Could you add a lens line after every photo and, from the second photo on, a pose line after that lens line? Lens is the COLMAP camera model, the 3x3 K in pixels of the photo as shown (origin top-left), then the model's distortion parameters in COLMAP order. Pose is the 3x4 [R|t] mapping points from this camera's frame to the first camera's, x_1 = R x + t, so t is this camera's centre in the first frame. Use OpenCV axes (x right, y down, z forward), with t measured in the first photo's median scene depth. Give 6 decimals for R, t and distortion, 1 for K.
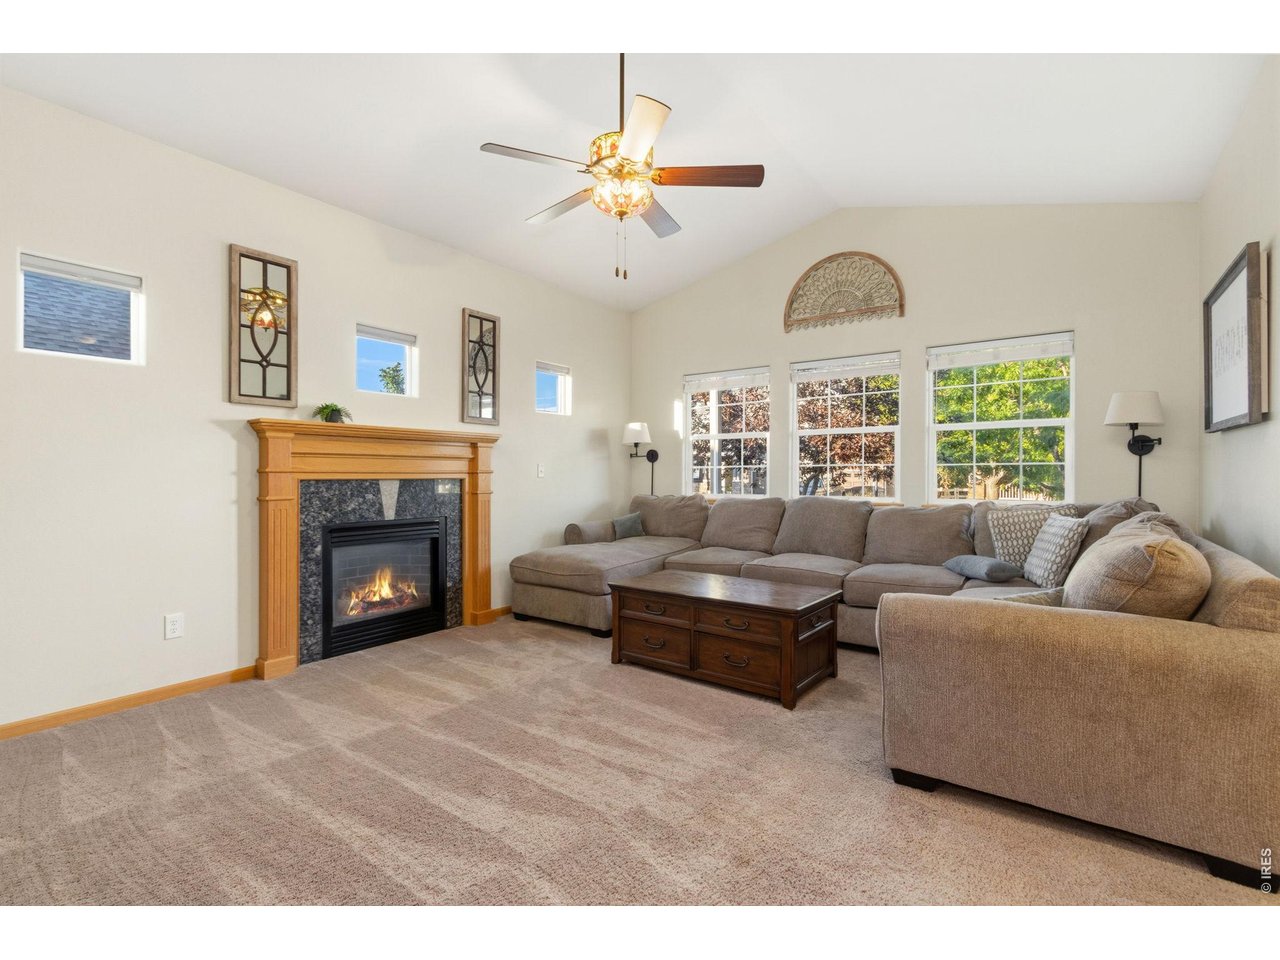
lens RADIAL K [[593.6, 0, 631.3], [0, 593.6, 475.6], [0, 0, 1]] dist [0.003475, -0.000847]
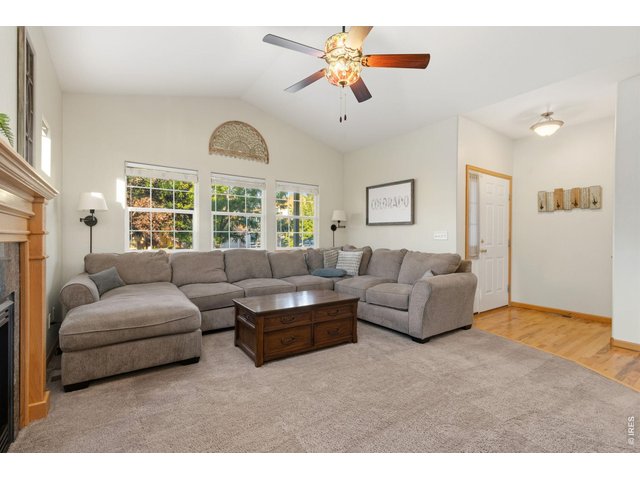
lens RADIAL K [[296.8, 0, 315.6], [0, 296.8, 237.8], [0, 0, 1]] dist [0.003475, -0.000847]
pose [[0.319389, -0.001517, 0.947622, -0.529155], [-0.003315, 0.999991, 0.002718, -0.001794], [-0.947618, -0.004010, 0.319381, 0.502225]]
